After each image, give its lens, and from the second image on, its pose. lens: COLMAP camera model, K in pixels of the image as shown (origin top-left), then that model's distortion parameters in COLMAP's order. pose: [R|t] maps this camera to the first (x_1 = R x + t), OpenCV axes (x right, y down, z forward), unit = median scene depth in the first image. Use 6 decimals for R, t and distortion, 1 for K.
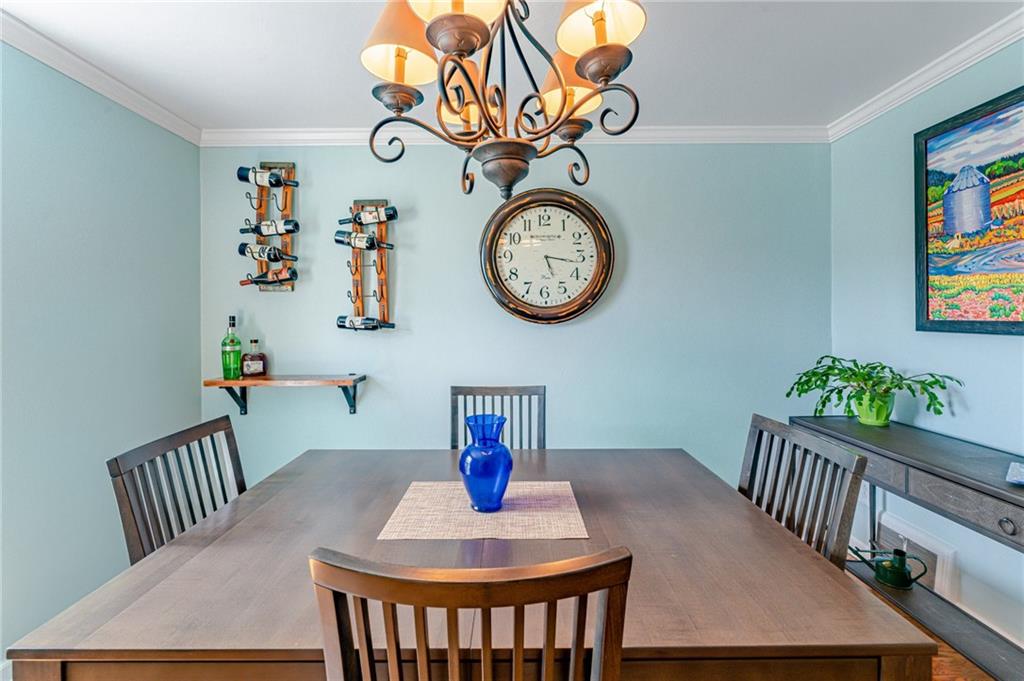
lens RADIAL K [[426.1, 0, 512.2], [0, 426.1, 317.5], [0, 0, 1]] dist [-0.009974, -0.000016]
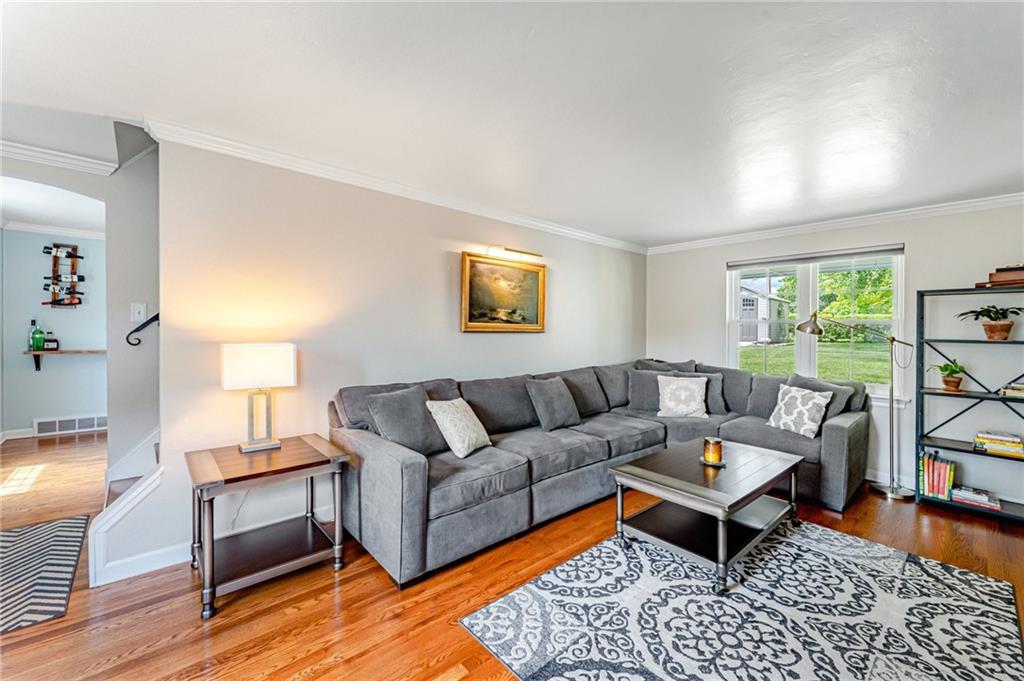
lens RADIAL K [[411.3, 0, 512.0], [0, 411.3, 340.5], [0, 0, 1]] dist [0.002403, -0.005014]
pose [[0.747575, 0.002166, 0.664173, -0.265133], [-0.002850, 0.999996, -0.000054, 0.087476], [-0.664171, -0.001852, 0.747578, -1.931209]]
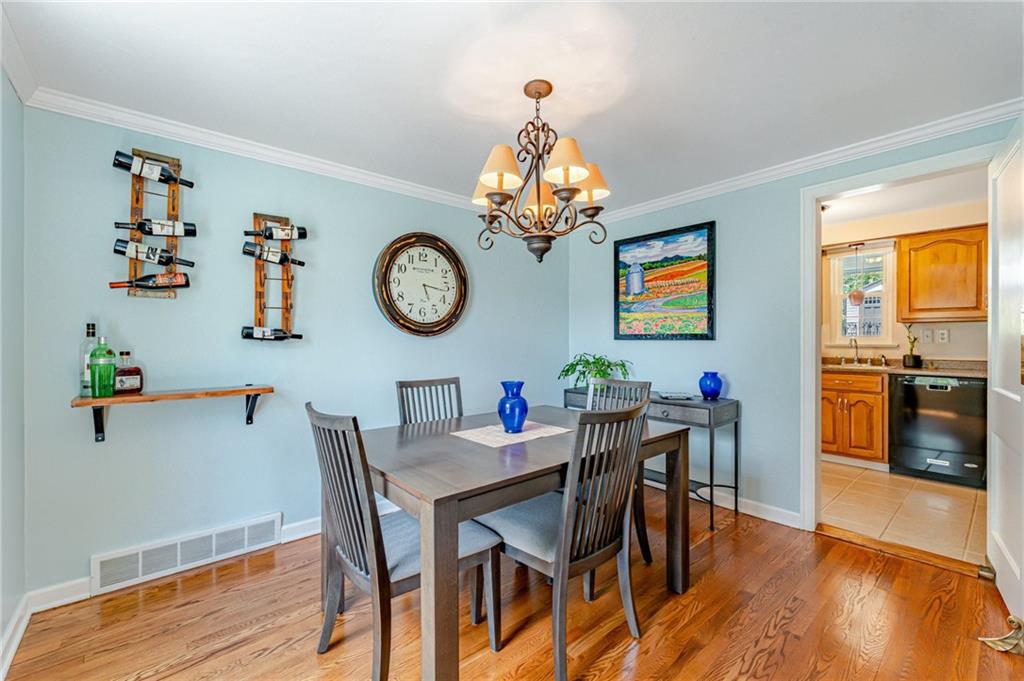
lens RADIAL K [[425.7, 0, 497.1], [0, 425.7, 341.9], [0, 0, 1]] dist [-0.011553, -0.000111]
pose [[0.769385, 0.001086, 0.638784, -0.586185], [0.000385, 0.999998, -0.002164, 0.035579], [-0.638785, 0.001911, 0.769383, -0.150922]]
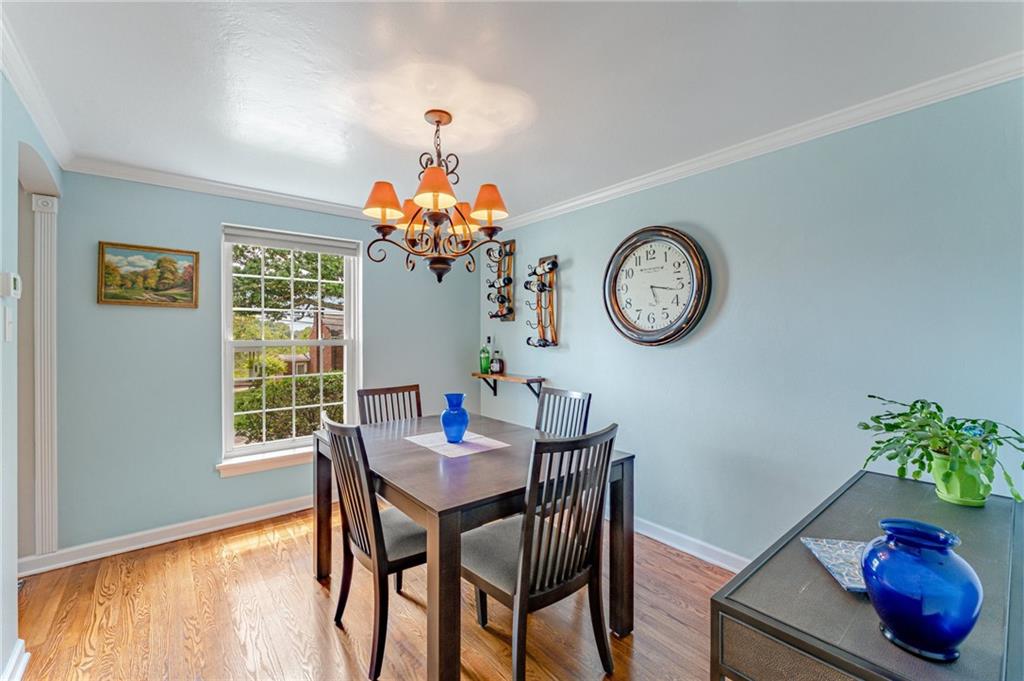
lens RADIAL K [[426.7, 0, 510.2], [0, 426.7, 336.5], [0, 0, 1]] dist [-0.001127, -0.000063]
pose [[0.636304, 0.008440, -0.771393, 0.720835], [0.000739, 0.999933, 0.011550, -0.023348], [0.771438, -0.007919, 0.636255, -0.015826]]
